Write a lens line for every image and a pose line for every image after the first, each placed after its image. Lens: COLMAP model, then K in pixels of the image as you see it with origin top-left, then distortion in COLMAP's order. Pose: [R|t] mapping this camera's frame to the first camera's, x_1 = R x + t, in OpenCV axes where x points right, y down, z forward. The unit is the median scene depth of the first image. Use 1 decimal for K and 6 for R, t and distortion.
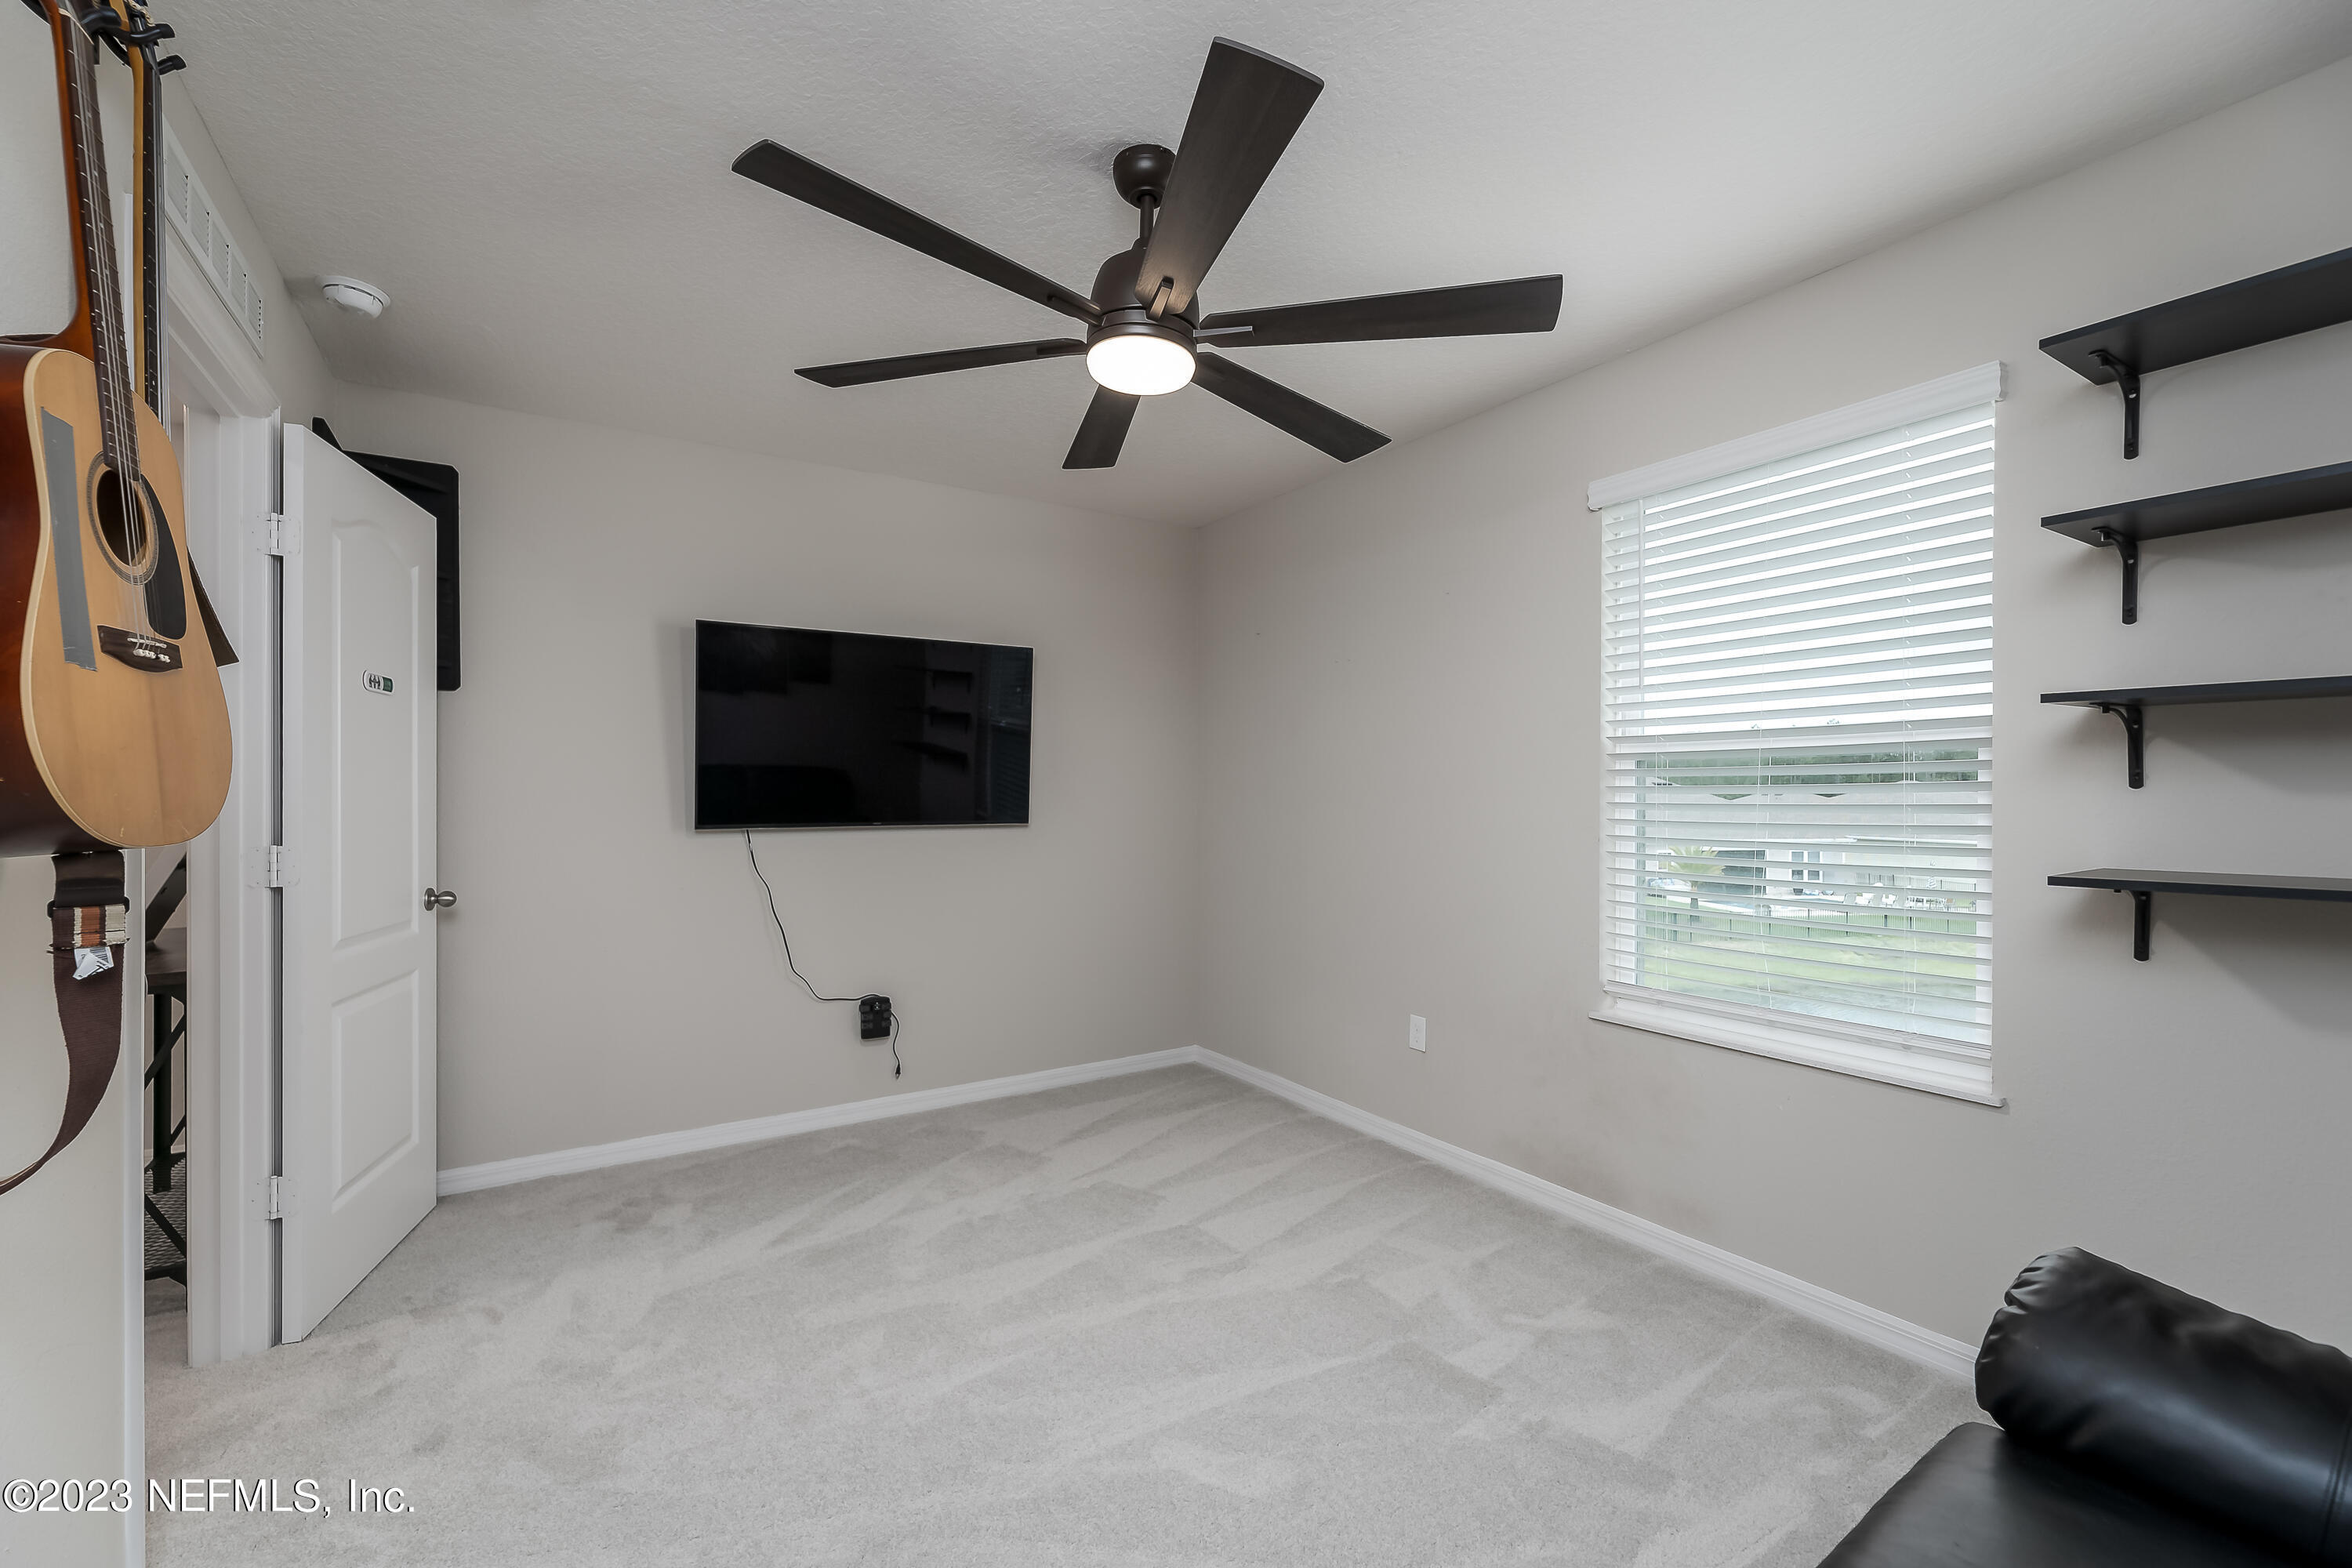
lens RADIAL K [[966.5, 0, 1164.7], [0, 966.5, 801.2], [0, 0, 1]] dist [-0.001304, 0.000012]
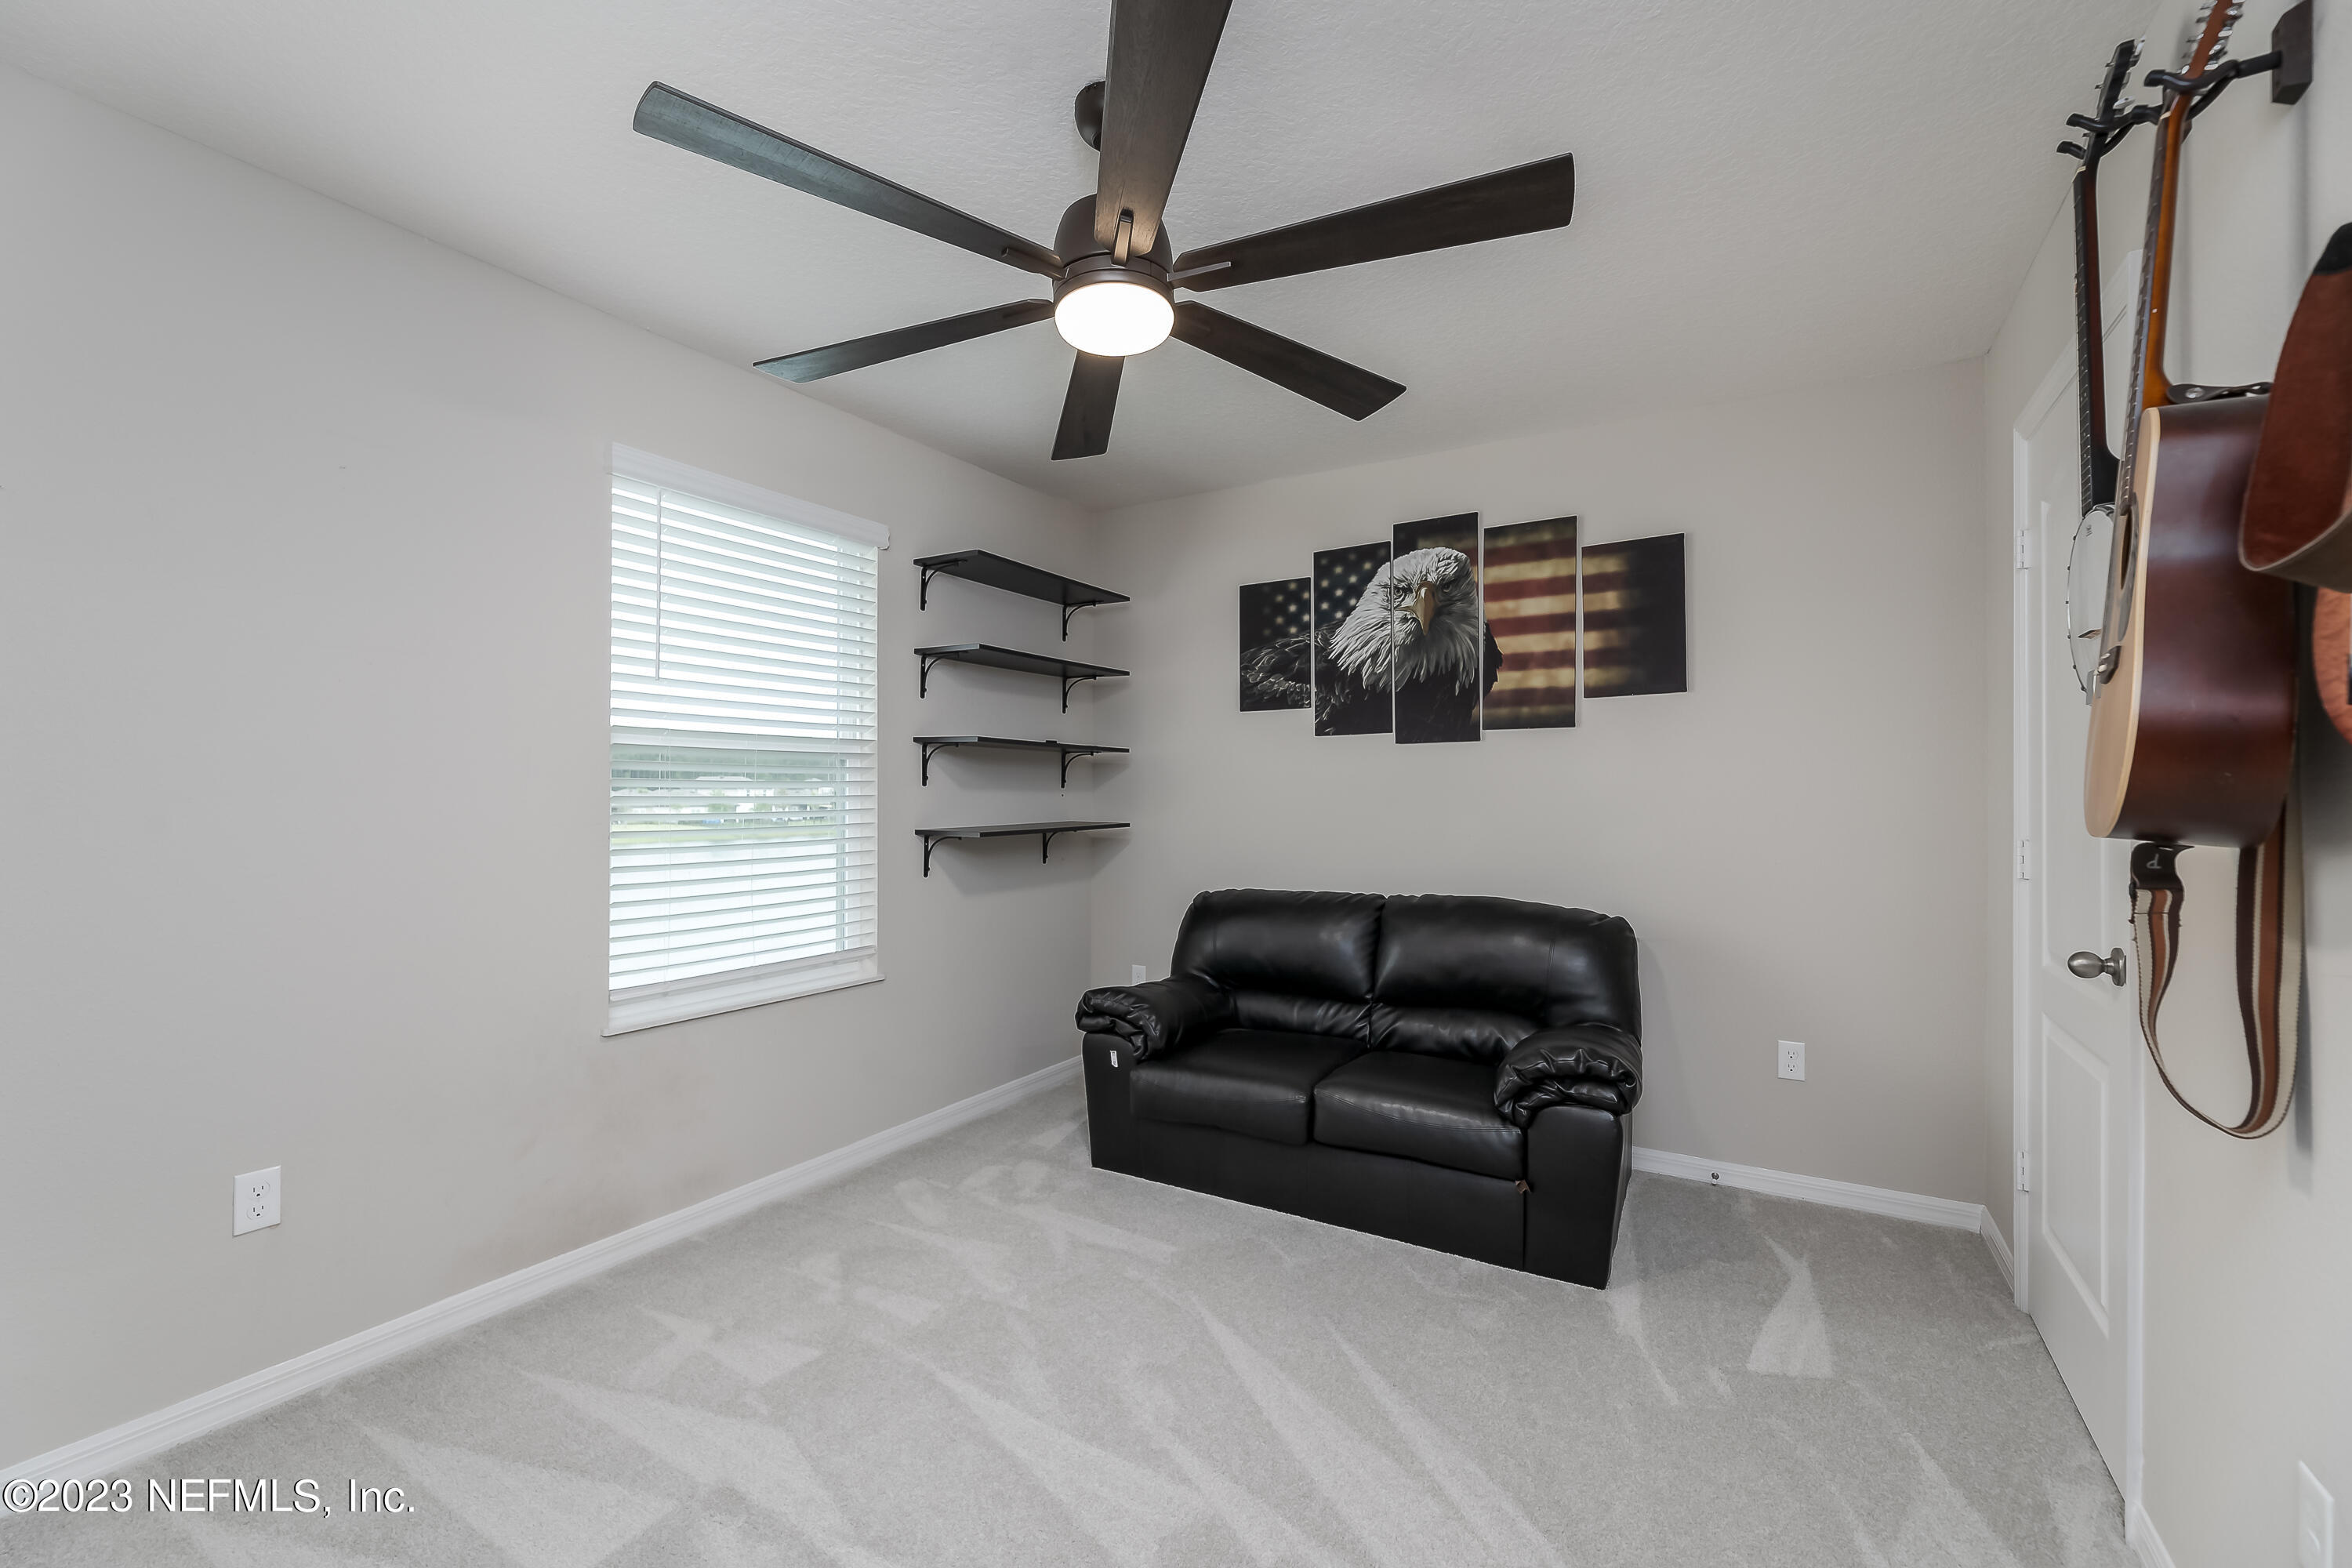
lens RADIAL K [[966.5, 0, 1164.7], [0, 966.5, 801.2], [0, 0, 1]] dist [-0.001304, 0.000012]
pose [[-0.418539, -0.011744, 0.908123, -0.632844], [0.003286, 0.999890, 0.014445, -0.006275], [-0.908193, 0.009030, -0.418455, 0.971756]]
